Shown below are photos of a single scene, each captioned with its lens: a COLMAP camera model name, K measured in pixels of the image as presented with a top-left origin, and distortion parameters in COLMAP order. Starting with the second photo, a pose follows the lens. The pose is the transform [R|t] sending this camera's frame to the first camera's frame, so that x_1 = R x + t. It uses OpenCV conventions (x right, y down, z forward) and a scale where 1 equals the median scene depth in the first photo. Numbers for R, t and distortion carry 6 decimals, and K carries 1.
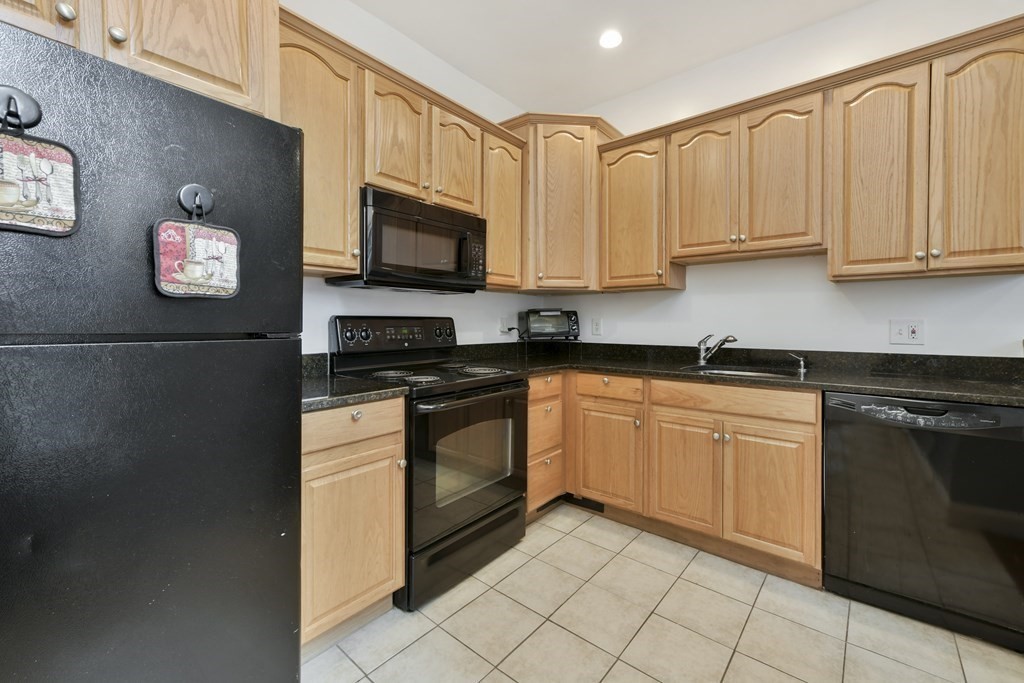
lens RADIAL K [[421.1, 0, 528.1], [0, 421.1, 324.9], [0, 0, 1]] dist [0.001210, 0.001750]
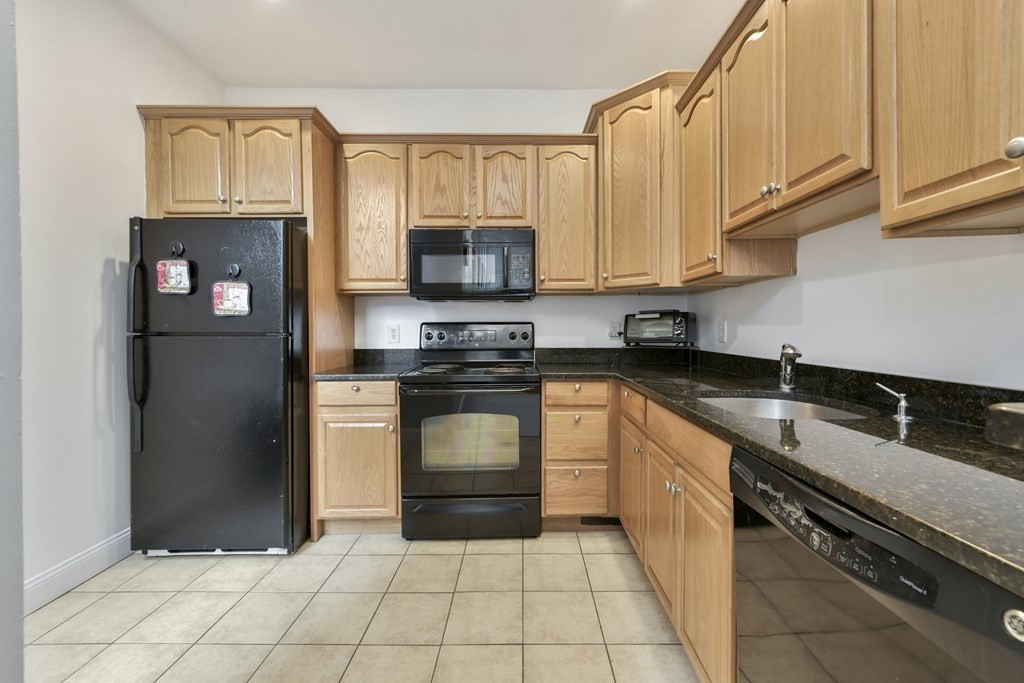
lens RADIAL K [[421.1, 0, 522.8], [0, 421.1, 334.4], [0, 0, 1]] dist [0.001210, 0.001750]
pose [[0.634669, 0.010475, -0.772713, 0.781027], [-0.000723, 0.999916, 0.012961, -0.000078], [0.772784, -0.007667, 0.634623, 0.336213]]
